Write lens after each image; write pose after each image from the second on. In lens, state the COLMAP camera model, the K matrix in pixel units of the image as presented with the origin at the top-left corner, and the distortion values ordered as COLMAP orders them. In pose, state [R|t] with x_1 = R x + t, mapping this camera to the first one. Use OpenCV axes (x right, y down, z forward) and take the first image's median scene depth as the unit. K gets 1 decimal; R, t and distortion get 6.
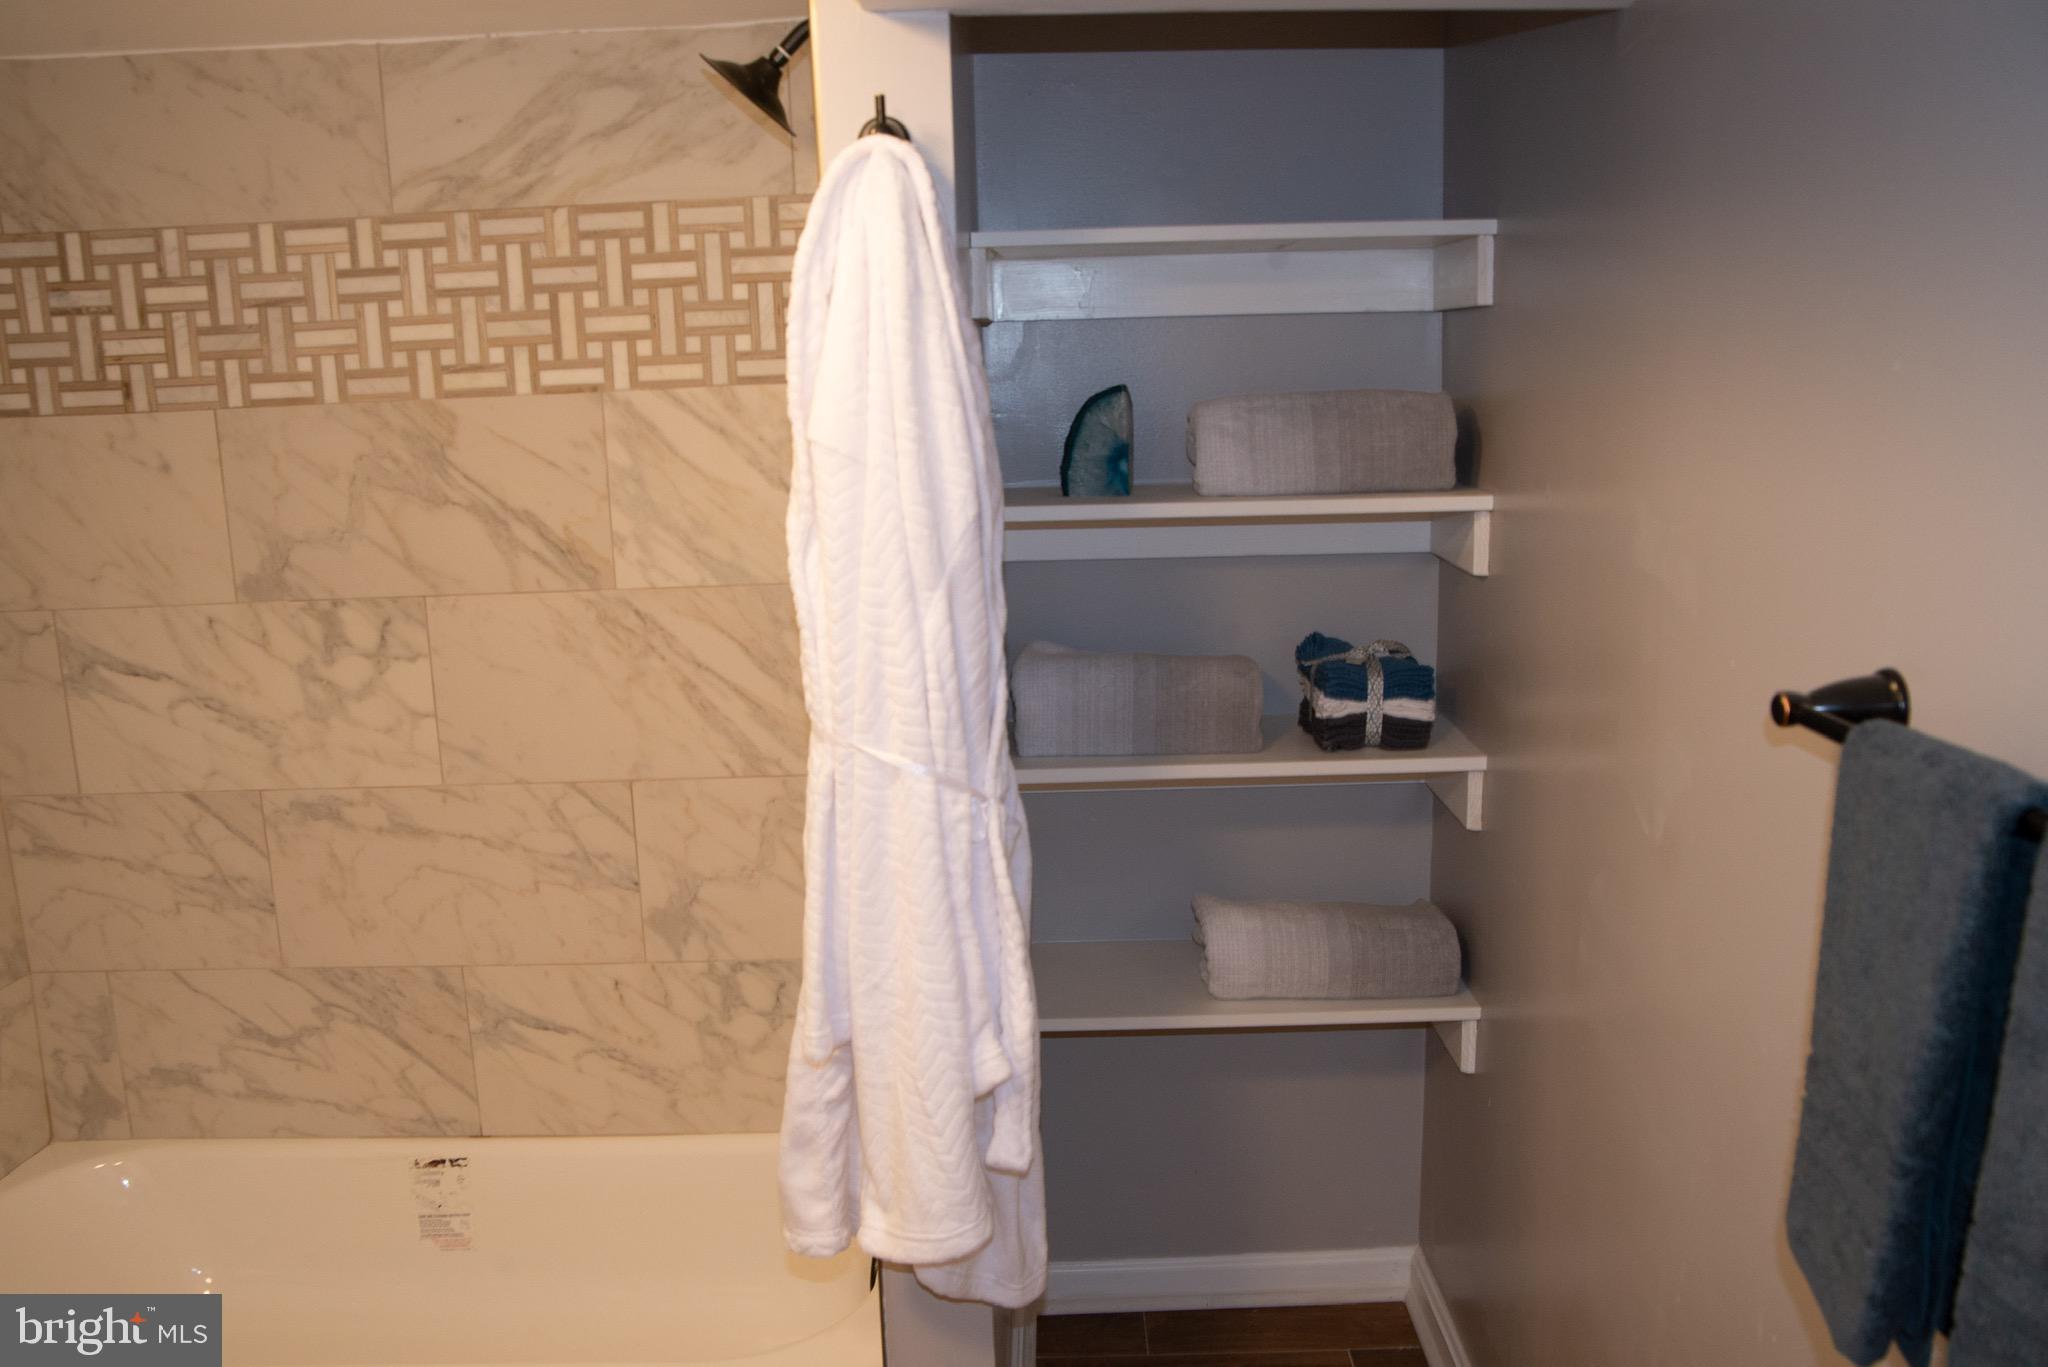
lens RADIAL K [[1640.6, 0, 1014.8], [0, 1640.6, 691.8], [0, 0, 1]] dist [-0.116425, 0.122564]
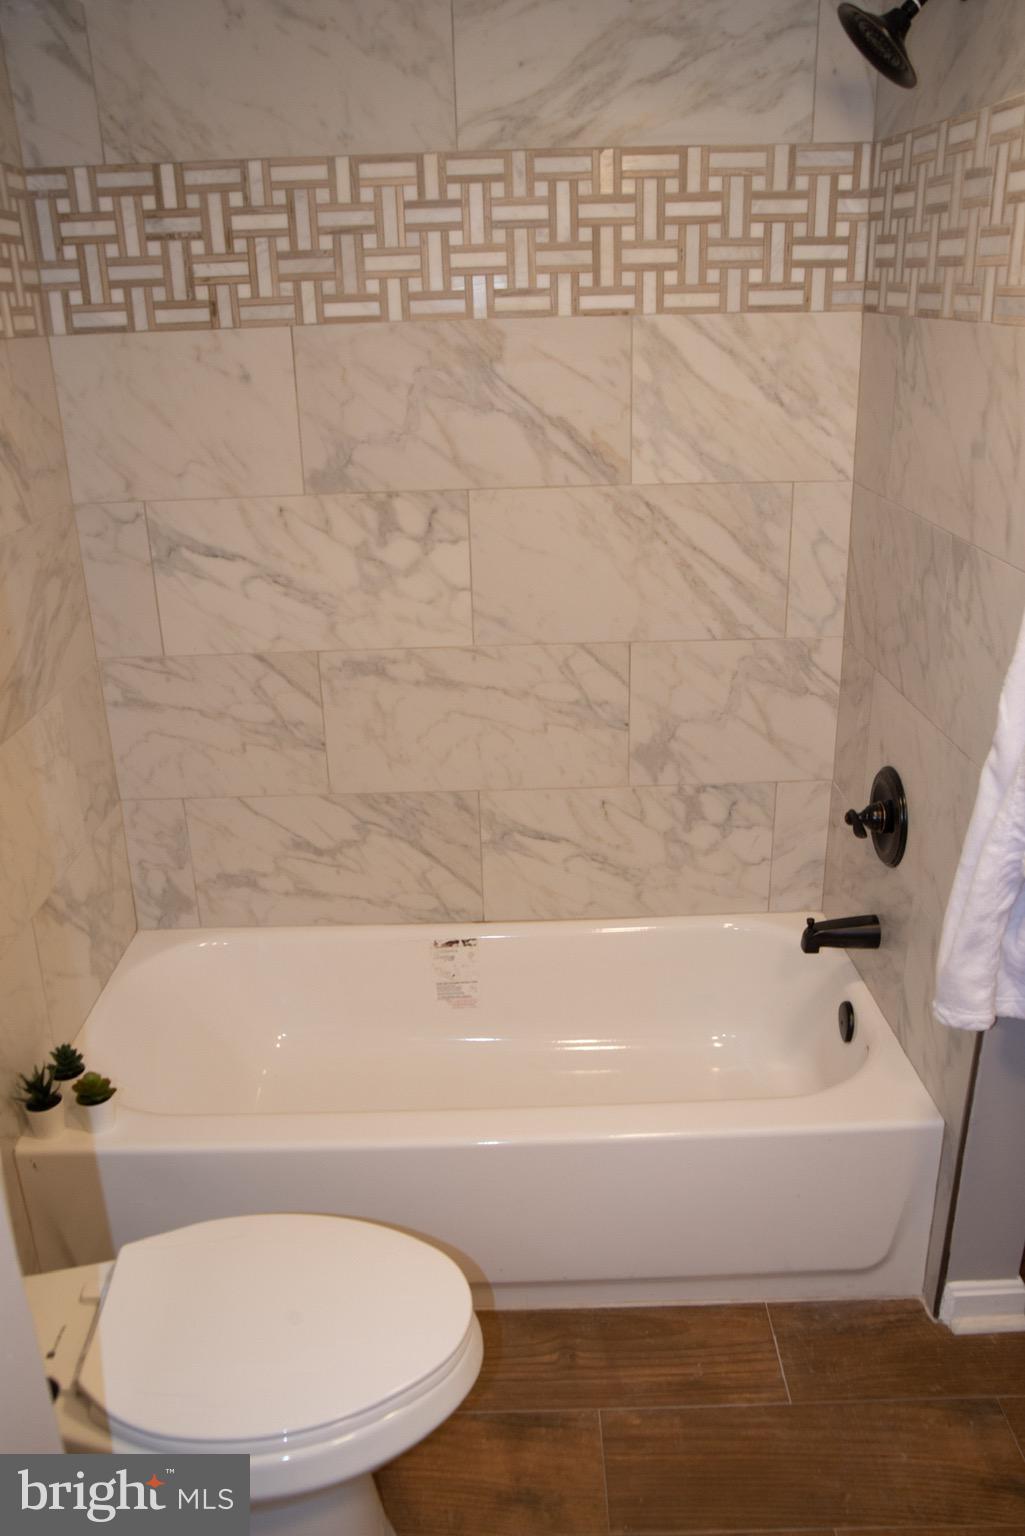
lens RADIAL K [[1230.5, 0, 513.0], [0, 1230.5, 782.3], [0, 0, 1]] dist [-0.116425, 0.122564]
pose [[0.999477, -0.004153, 0.032061, -0.360412], [-0.002011, 0.981807, 0.189871, -0.018095], [-0.032266, -0.189837, 0.981285, 0.071608]]
